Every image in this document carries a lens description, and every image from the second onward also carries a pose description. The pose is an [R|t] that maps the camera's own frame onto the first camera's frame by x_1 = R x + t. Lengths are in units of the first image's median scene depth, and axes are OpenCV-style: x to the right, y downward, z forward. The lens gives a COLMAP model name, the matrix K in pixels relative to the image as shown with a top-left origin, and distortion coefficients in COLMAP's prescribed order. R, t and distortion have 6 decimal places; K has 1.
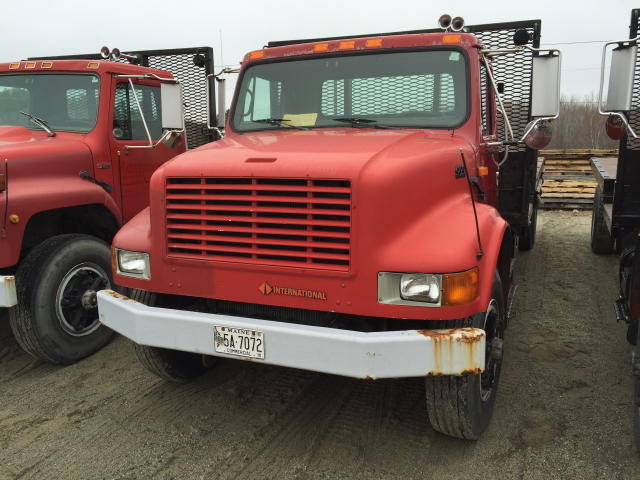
lens RADIAL K [[540.9, 0, 324.9], [0, 540.9, 250.5], [0, 0, 1]] dist [0.092741, 0.006932]
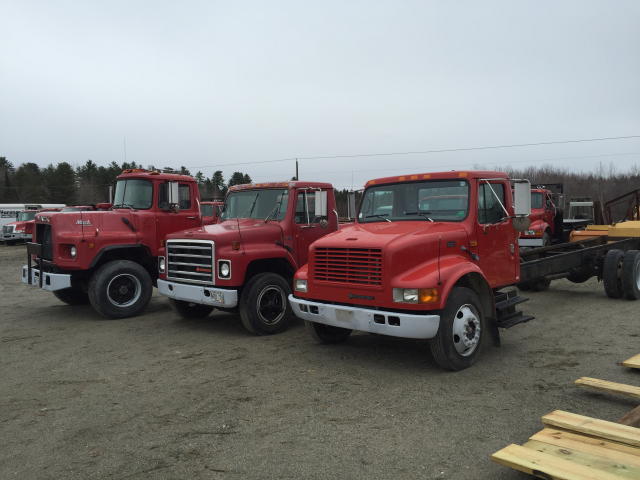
lens RADIAL K [[557.5, 0, 316.8], [0, 557.5, 241.2], [0, 0, 1]] dist [0.002270, 0.001322]
pose [[0.930949, -0.001658, -0.365145, 0.434832], [-0.041452, 0.993046, -0.110192, 0.076037], [0.362788, 0.117719, 0.924406, -0.893712]]
